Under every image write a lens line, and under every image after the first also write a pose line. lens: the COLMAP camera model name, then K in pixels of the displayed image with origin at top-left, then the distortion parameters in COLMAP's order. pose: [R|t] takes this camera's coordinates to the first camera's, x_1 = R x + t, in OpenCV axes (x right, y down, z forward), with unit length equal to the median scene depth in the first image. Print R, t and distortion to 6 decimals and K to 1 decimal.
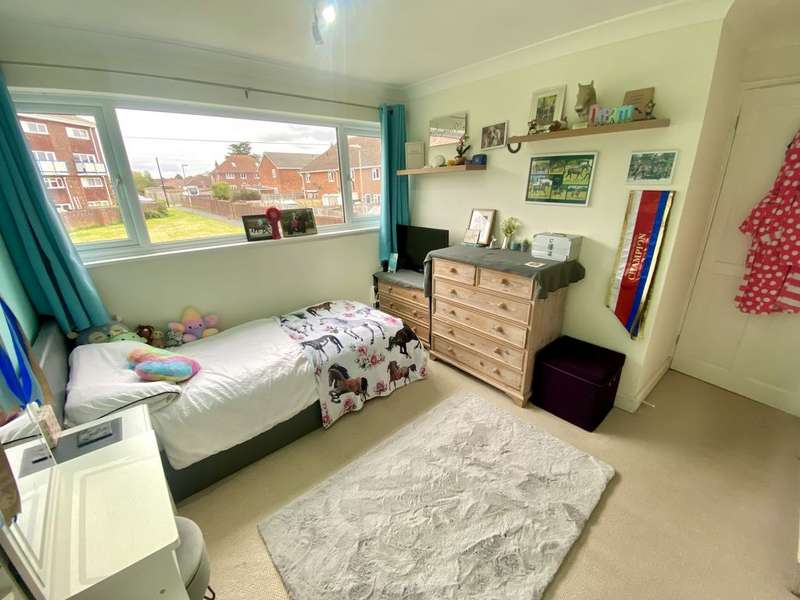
lens RADIAL K [[323.4, 0, 399.1], [0, 323.4, 299.5], [0, 0, 1]] dist [0.032504, -0.028718]
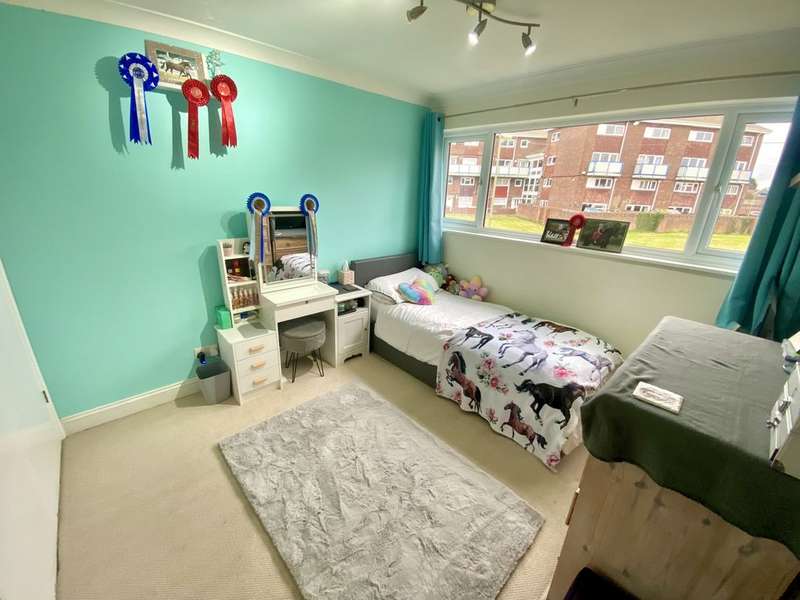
lens RADIAL K [[323.4, 0, 399.1], [0, 323.4, 299.5], [0, 0, 1]] dist [0.032504, -0.028718]
pose [[0.018704, 0.350417, -0.936407, 0.652966], [-0.362395, 0.875260, 0.320296, -0.200388], [0.931837, 0.333359, 0.143360, 0.509153]]
